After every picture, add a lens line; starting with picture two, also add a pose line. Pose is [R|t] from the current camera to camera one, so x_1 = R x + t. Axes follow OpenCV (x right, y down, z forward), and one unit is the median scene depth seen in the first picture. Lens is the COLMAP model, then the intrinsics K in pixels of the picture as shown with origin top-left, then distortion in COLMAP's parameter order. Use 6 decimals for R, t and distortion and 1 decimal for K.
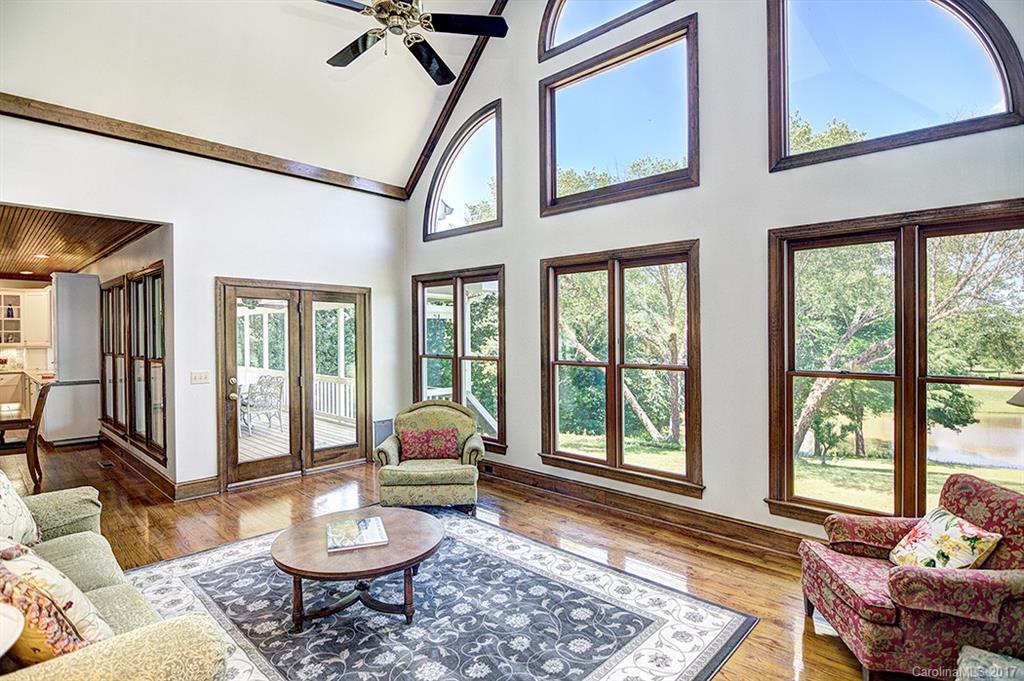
lens RADIAL K [[522.4, 0, 509.6], [0, 522.4, 339.4], [0, 0, 1]] dist [-0.009582, -0.002066]
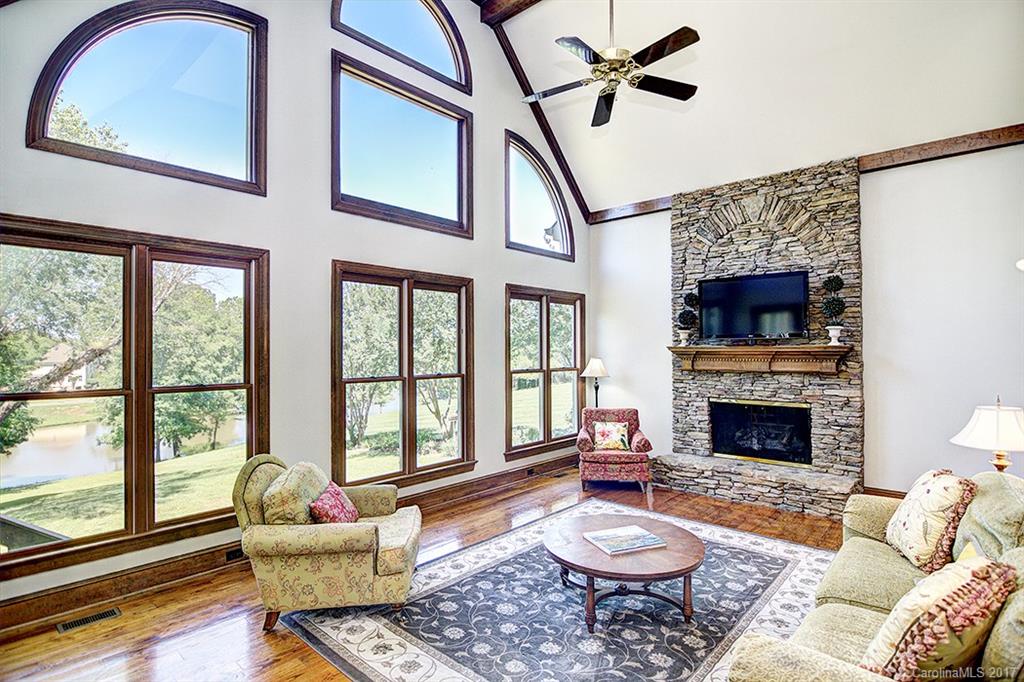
lens RADIAL K [[522.4, 0, 508.3], [0, 522.4, 340.9], [0, 0, 1]] dist [-0.009582, -0.002066]
pose [[-0.018761, 0.015842, 0.999698, -0.865996], [0.011734, 0.999809, -0.015624, -0.006566], [-0.999755, 0.011437, -0.018943, 0.811508]]
